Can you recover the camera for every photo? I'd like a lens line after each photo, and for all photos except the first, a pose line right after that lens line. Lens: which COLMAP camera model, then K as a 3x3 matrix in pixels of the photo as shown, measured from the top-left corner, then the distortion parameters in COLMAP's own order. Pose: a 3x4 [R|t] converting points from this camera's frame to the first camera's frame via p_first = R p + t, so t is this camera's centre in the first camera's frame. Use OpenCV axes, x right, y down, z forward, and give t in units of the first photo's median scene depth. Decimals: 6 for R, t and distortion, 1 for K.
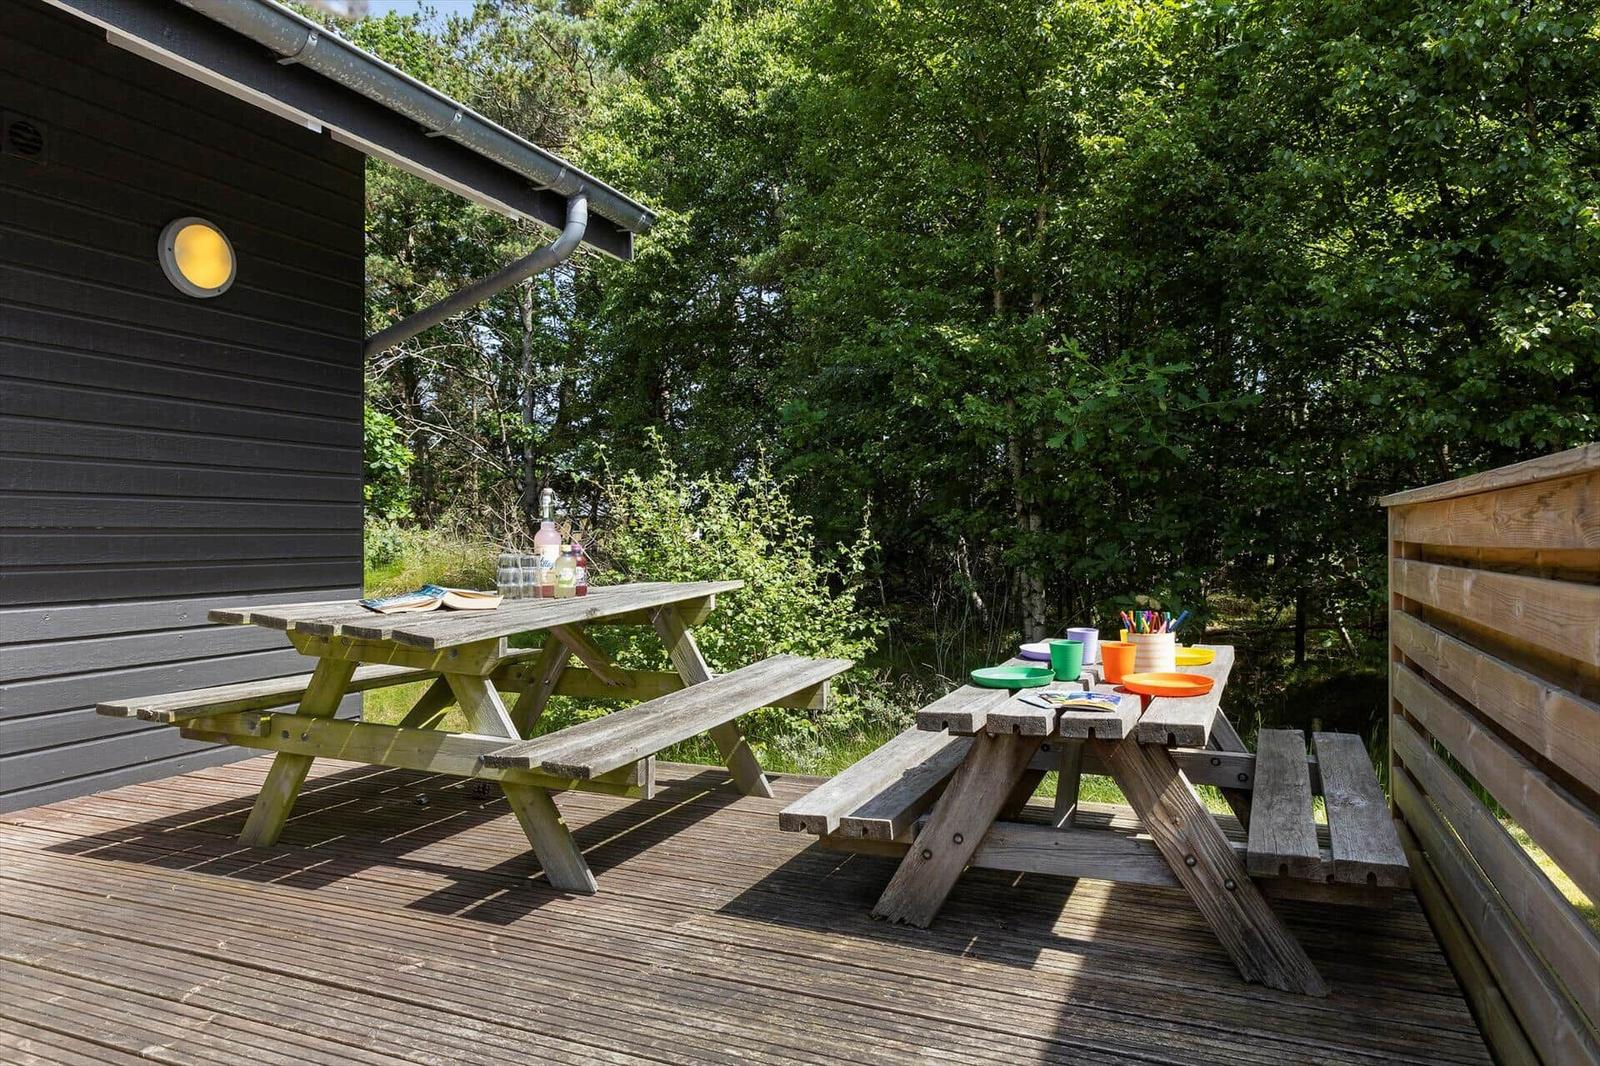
lens RADIAL K [[1055.3, 0, 797.3], [0, 1055.3, 526.8], [0, 0, 1]] dist [-0.003328, -0.003558]
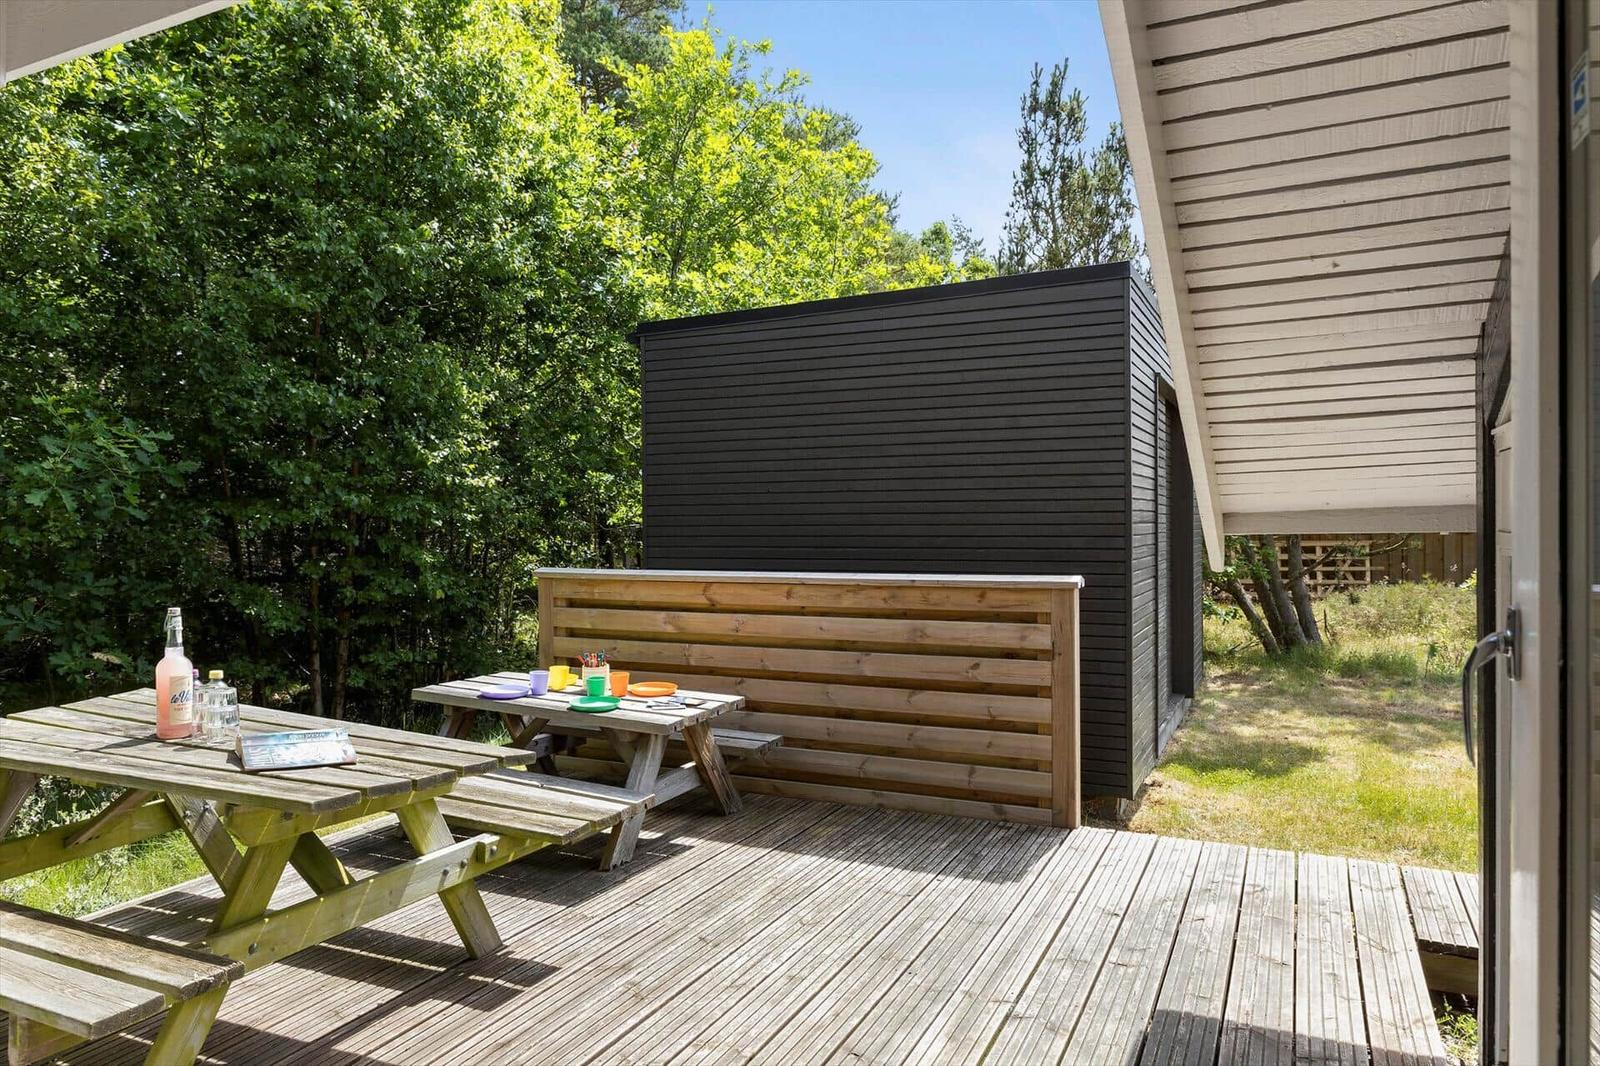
lens RADIAL K [[1055.3, 0, 797.3], [0, 1055.3, 526.8], [0, 0, 1]] dist [-0.003328, -0.003558]
pose [[0.037318, -0.004422, 0.999294, -1.271116], [0.001263, 0.999990, 0.004378, -0.124761], [-0.999303, 0.001098, 0.037323, 0.567723]]
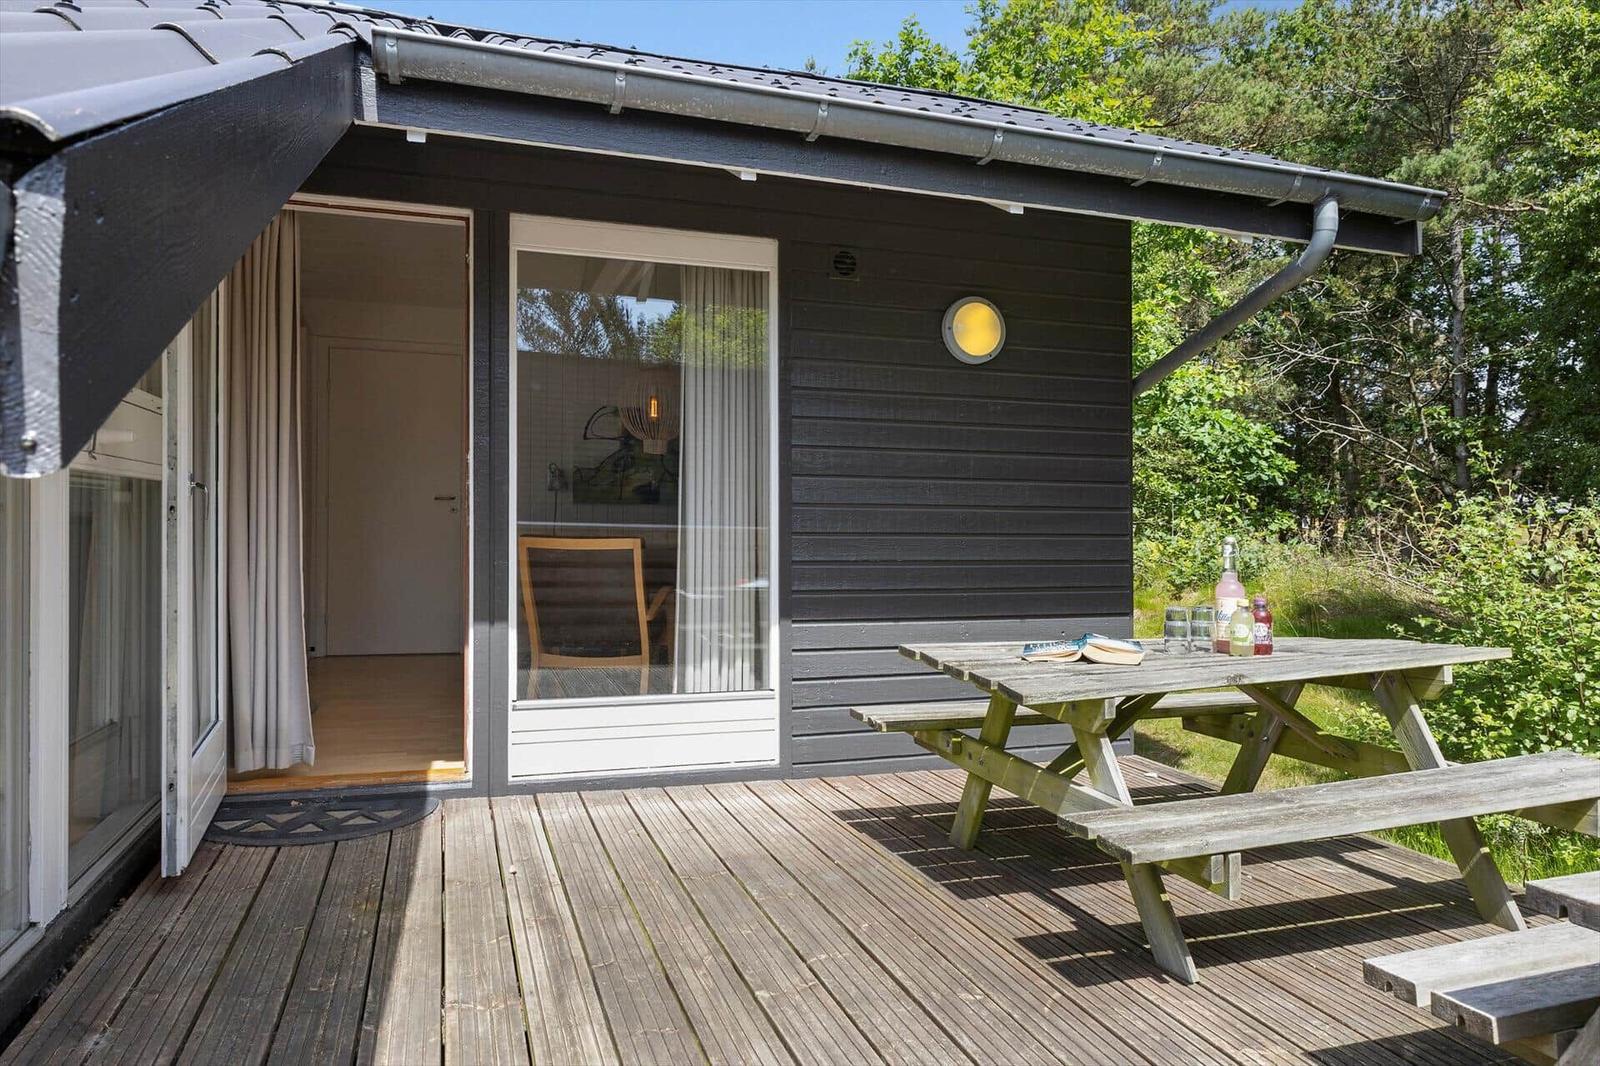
lens RADIAL K [[1055.3, 0, 797.3], [0, 1055.3, 526.8], [0, 0, 1]] dist [-0.003328, -0.003558]
pose [[0.657445, 0.005102, -0.753485, 0.257744], [-0.002831, 0.999987, 0.004300, -0.057166], [0.753497, -0.000694, 0.657451, 0.109869]]
